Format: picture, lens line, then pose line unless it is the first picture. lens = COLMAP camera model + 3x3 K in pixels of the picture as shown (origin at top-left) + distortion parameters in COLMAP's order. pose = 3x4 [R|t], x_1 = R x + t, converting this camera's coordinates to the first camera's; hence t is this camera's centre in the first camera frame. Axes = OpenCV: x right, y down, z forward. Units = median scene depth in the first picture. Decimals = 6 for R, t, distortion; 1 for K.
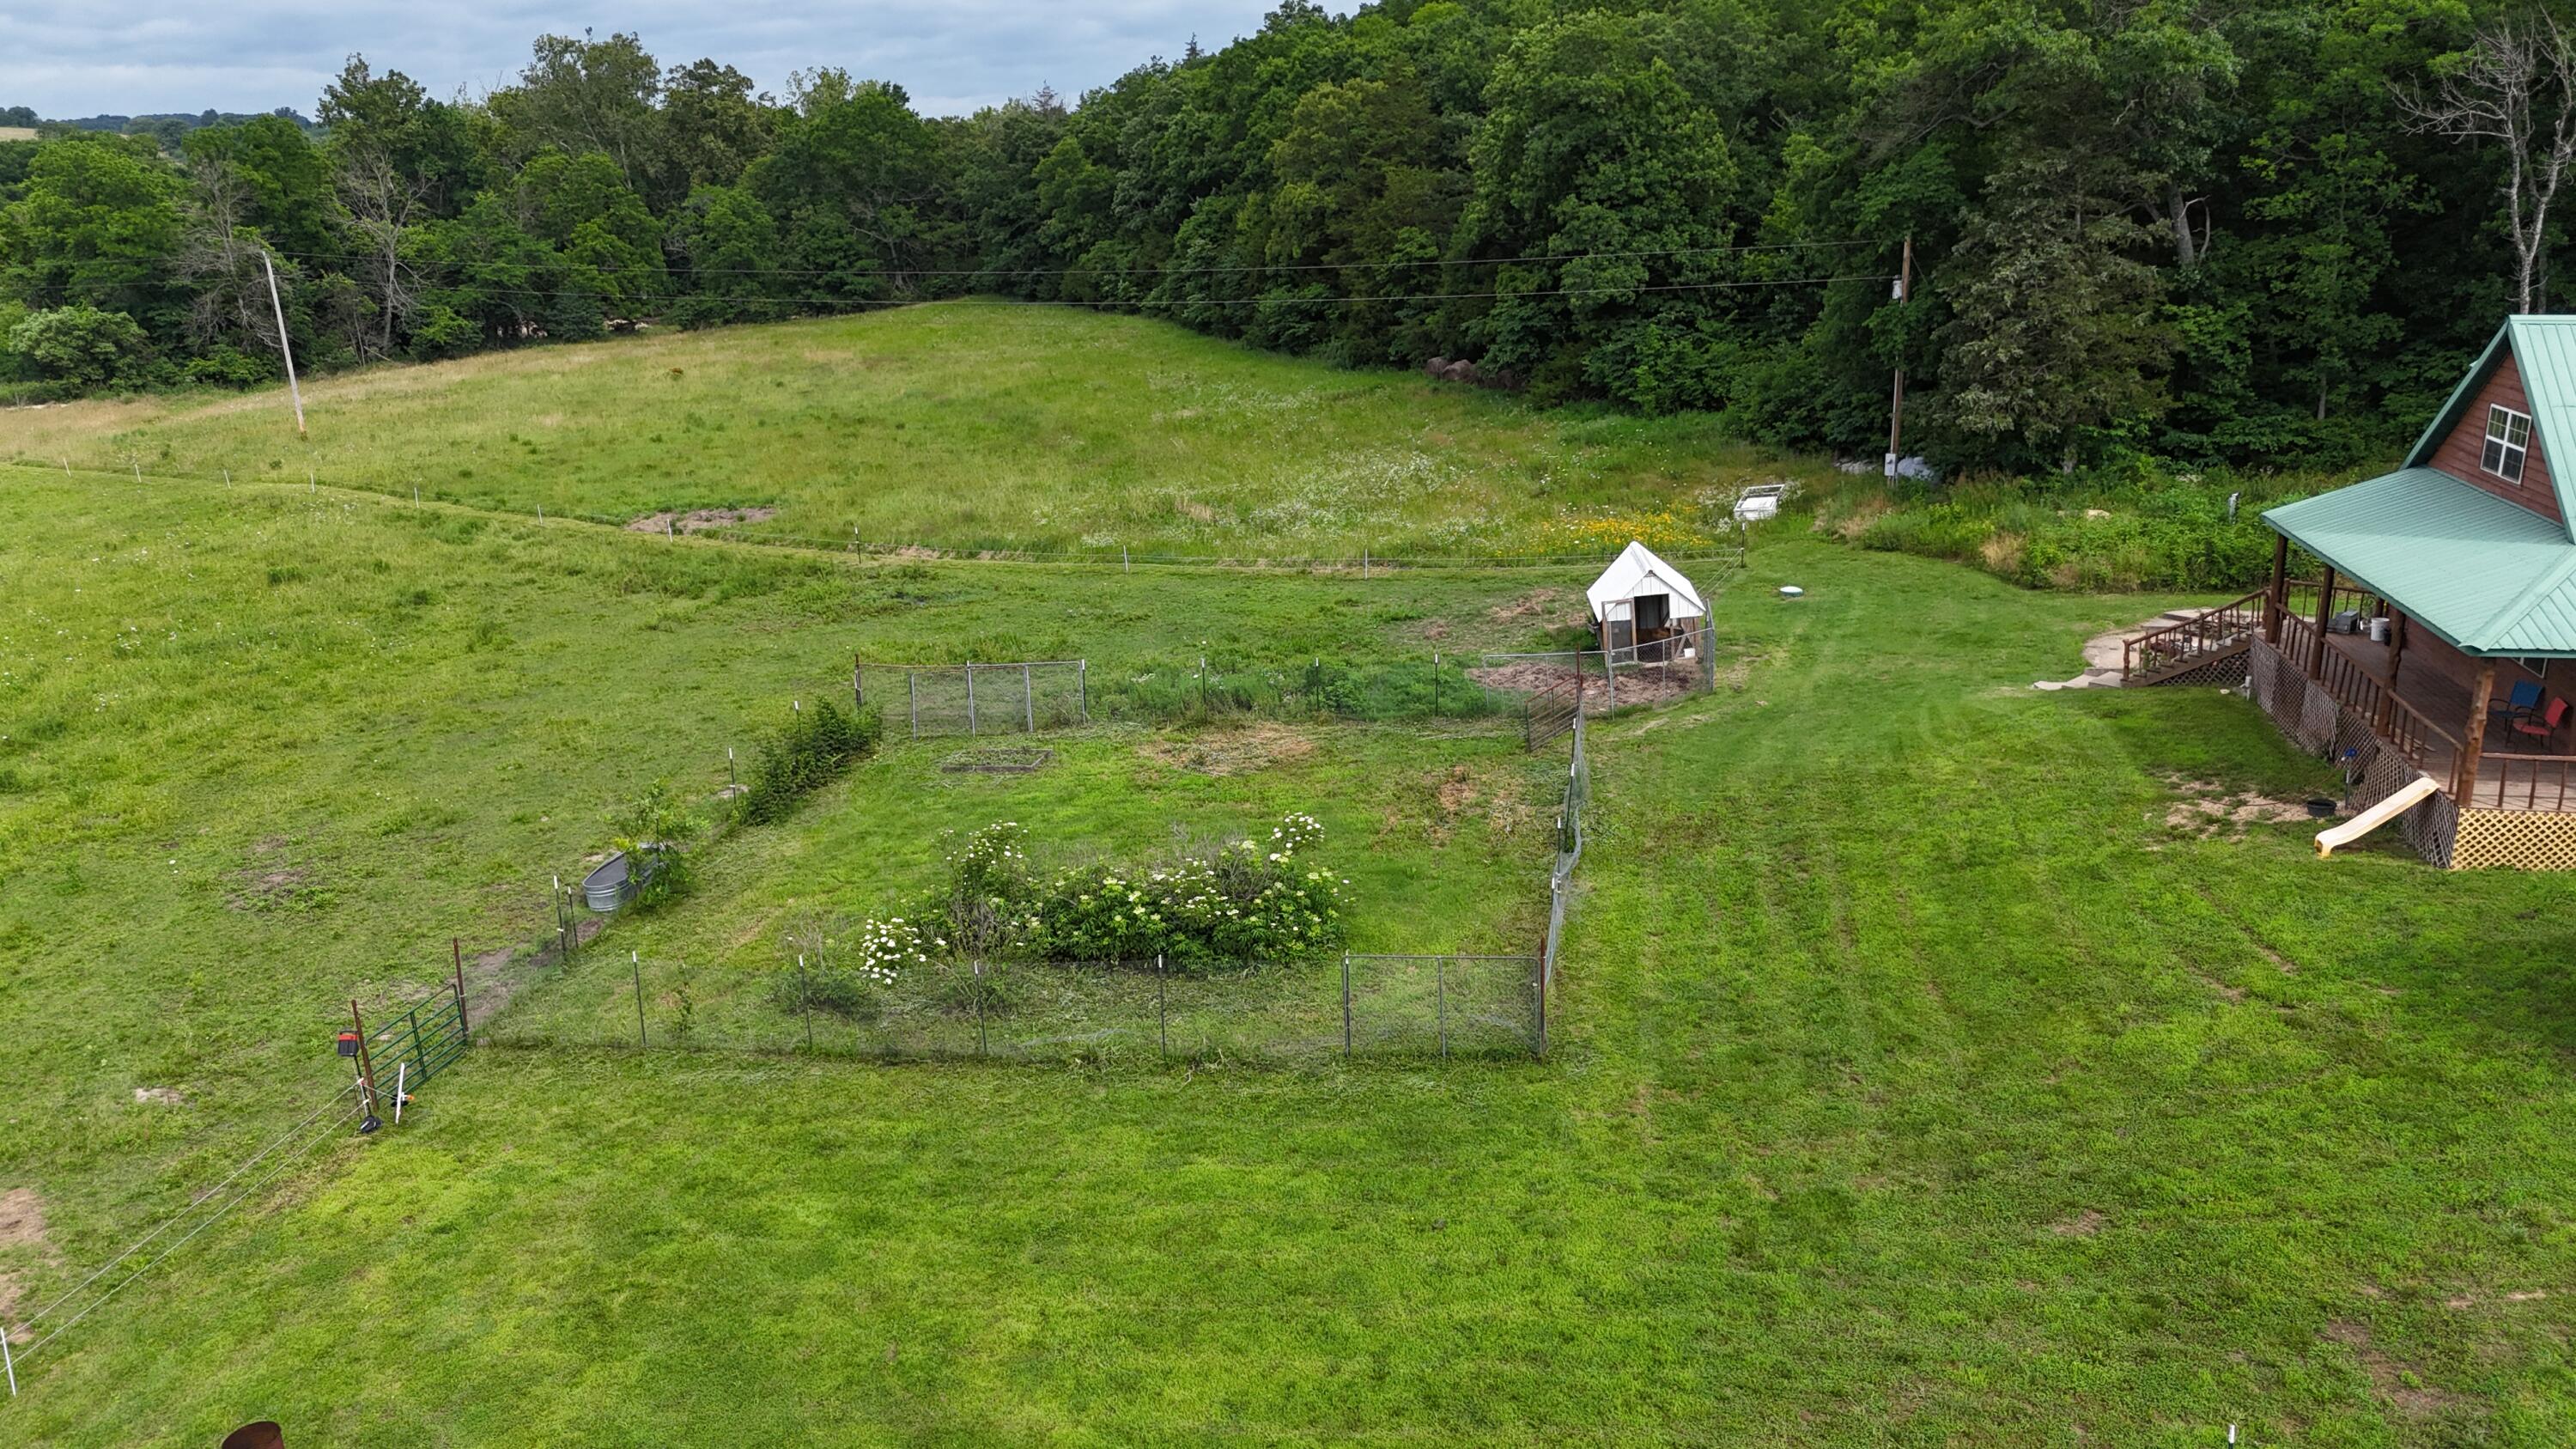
lens RADIAL K [[1895.4, 0, 1293.5], [0, 1895.4, 738.6], [0, 0, 1]] dist [0.056631, -0.045207]
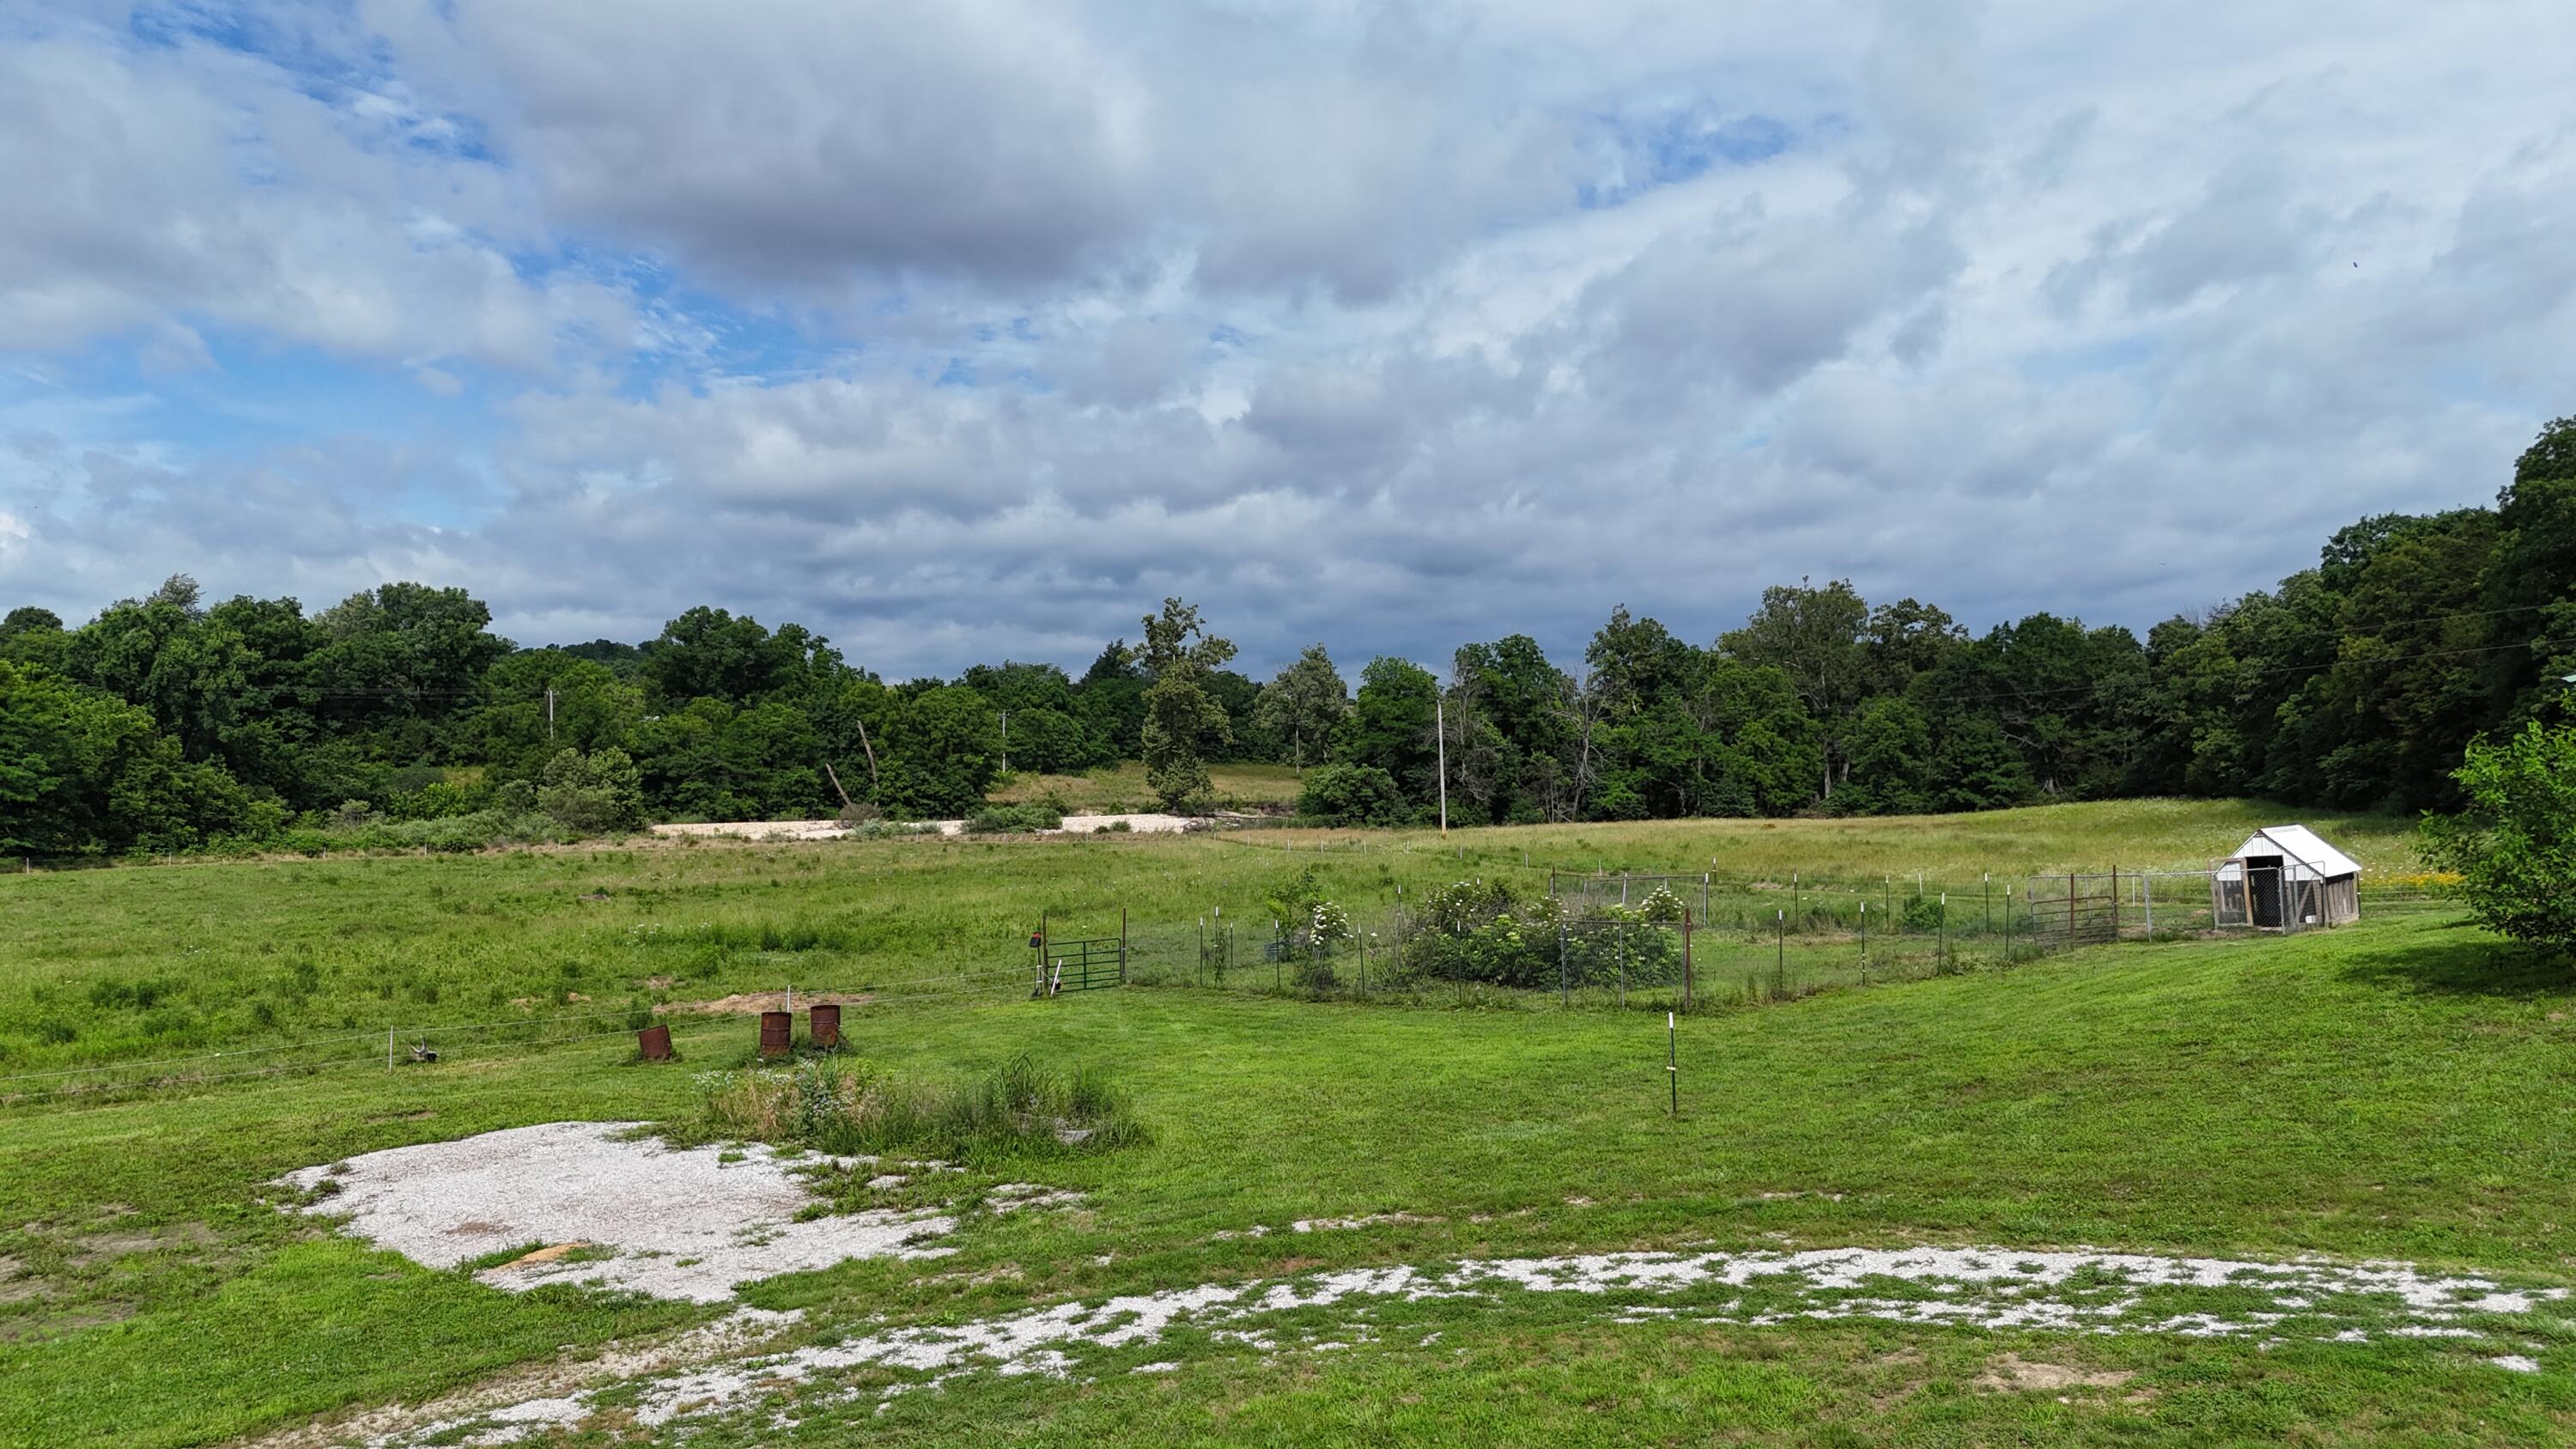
lens RADIAL K [[1895.4, 0, 1297.3], [0, 1895.4, 730.7], [0, 0, 1]] dist [0.056631, -0.045207]
pose [[0.790679, 0.009013, -0.612164, 0.172961], [-0.191317, 0.953455, -0.233070, 0.083421], [0.581570, 0.301401, 0.755601, -0.036370]]
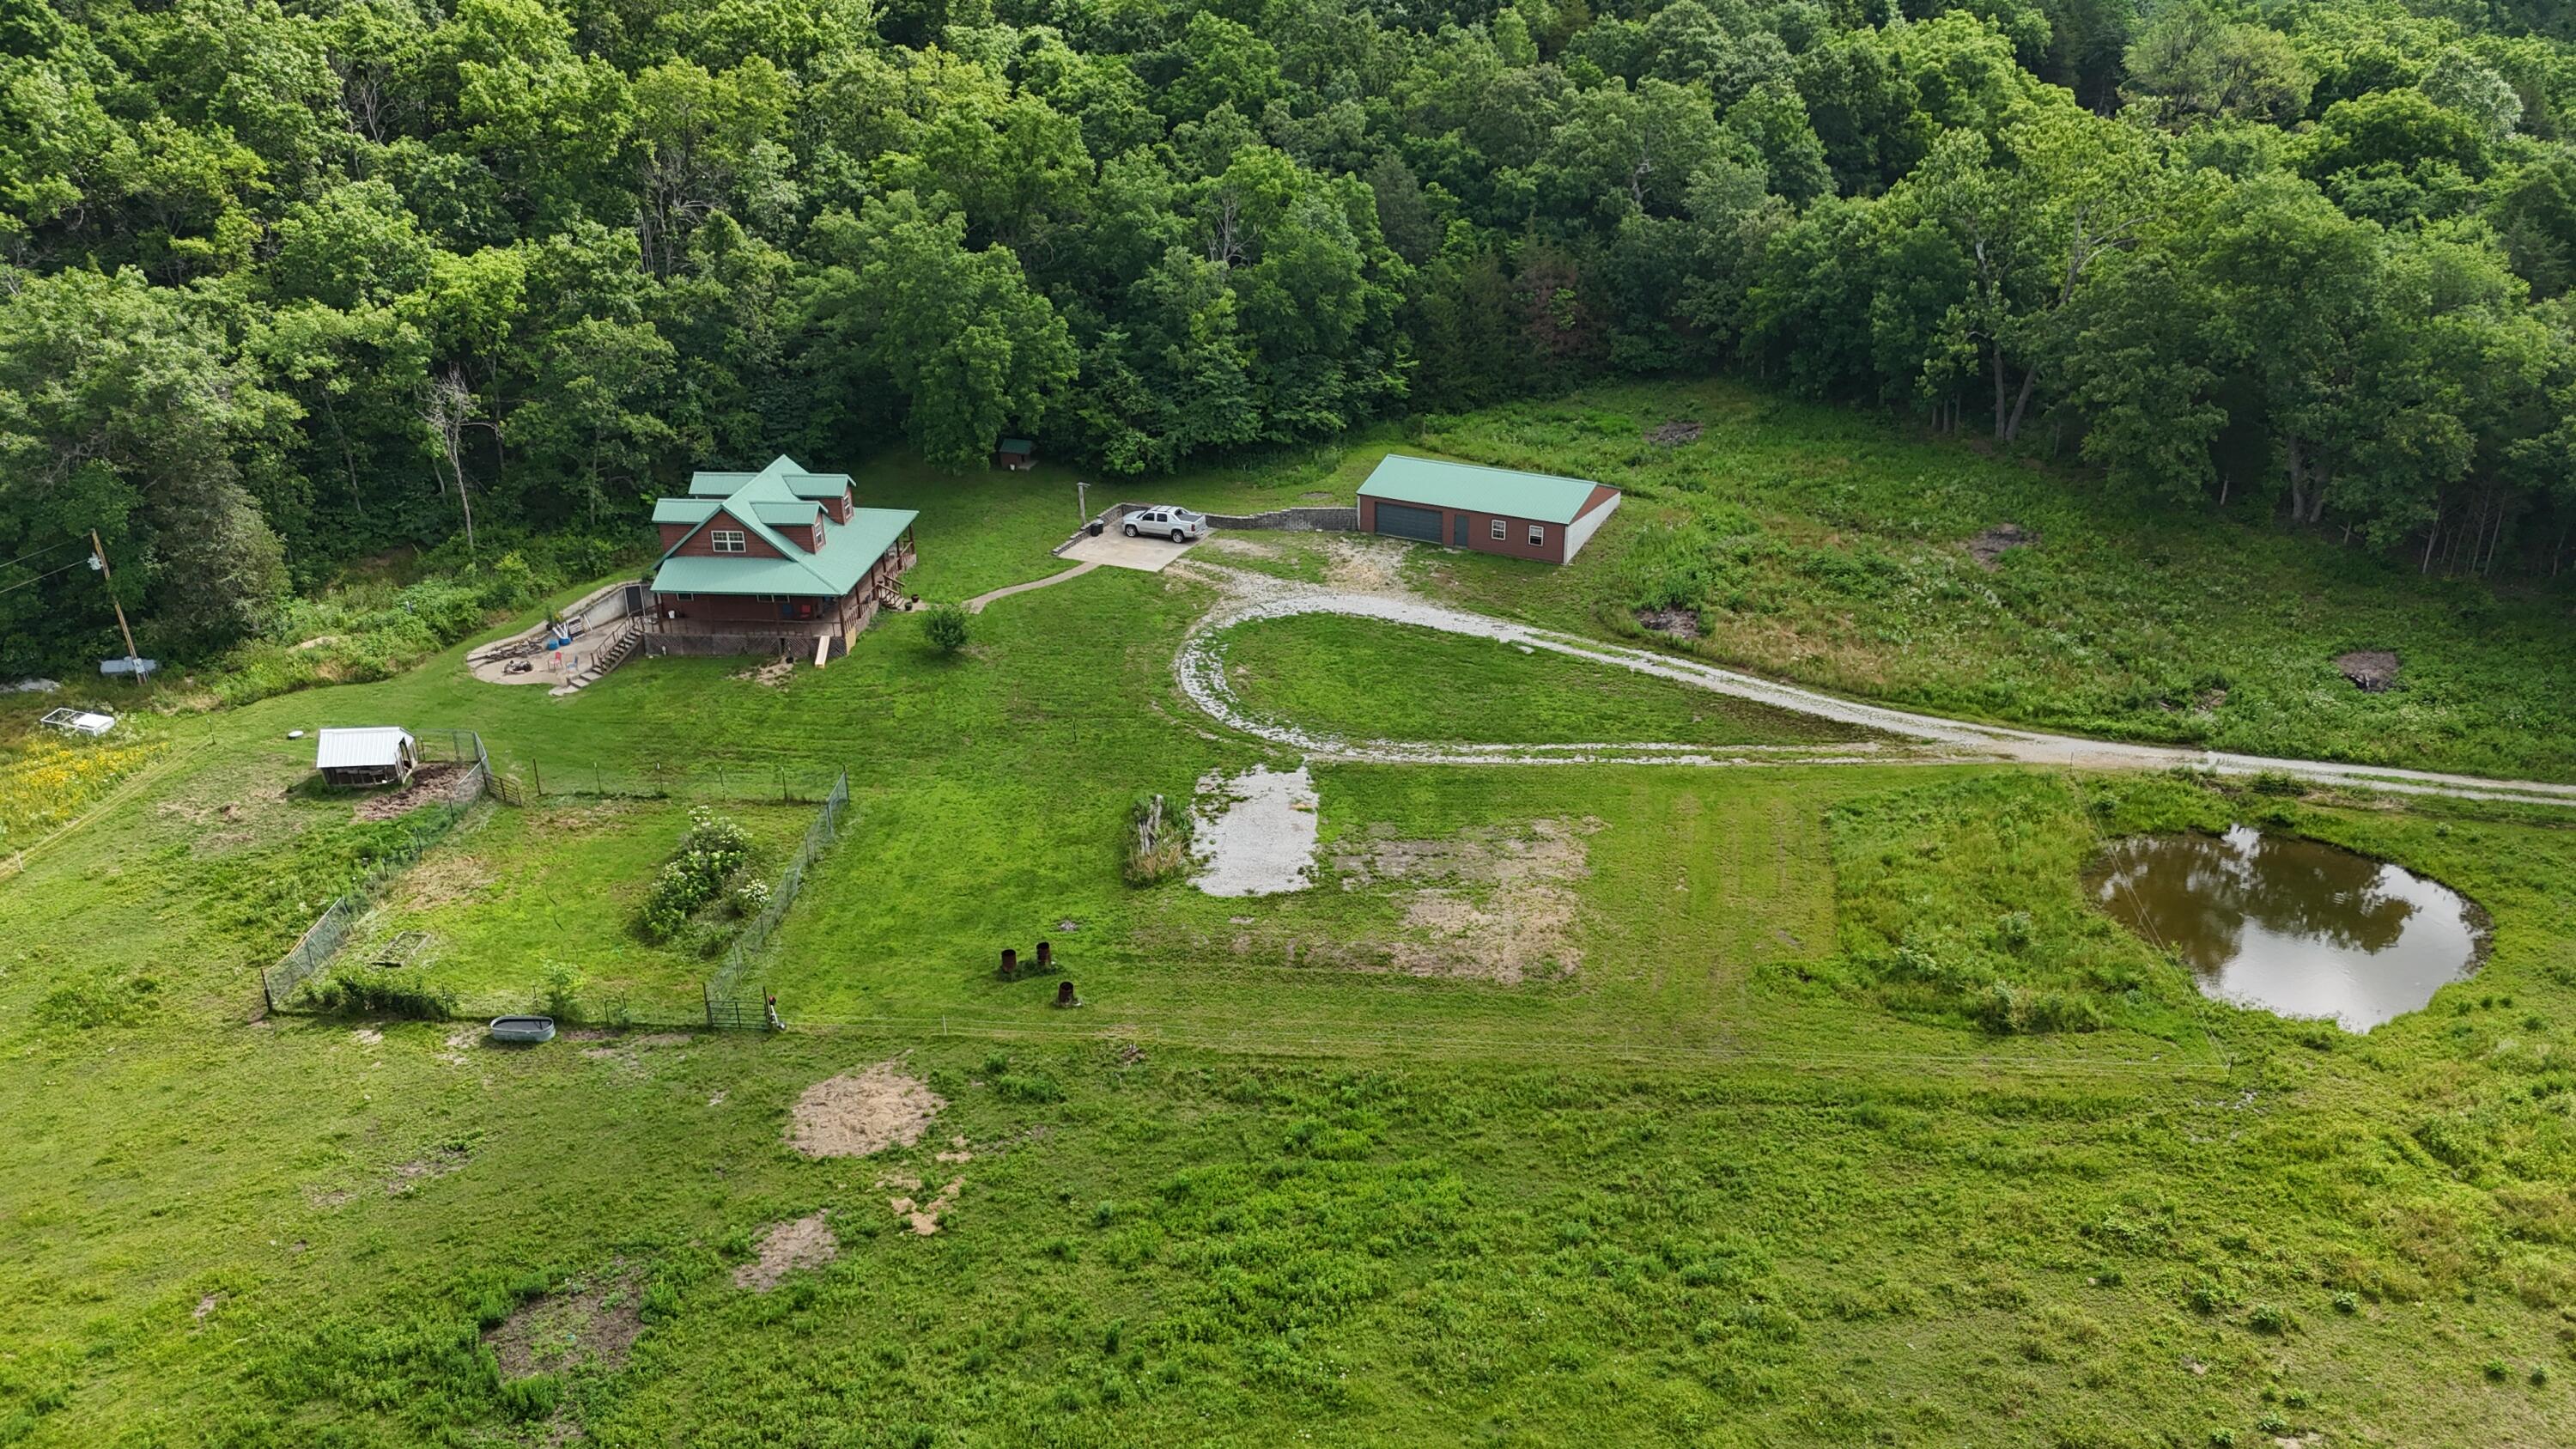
lens RADIAL K [[1895.4, 0, 1291.5], [0, 1895.4, 714.7], [0, 0, 1]] dist [0.056631, -0.045207]
pose [[-0.108591, -0.366381, 0.924107, -0.715414], [0.302067, 0.873487, 0.381807, -0.238821], [-0.947081, 0.320603, 0.015819, 0.050836]]
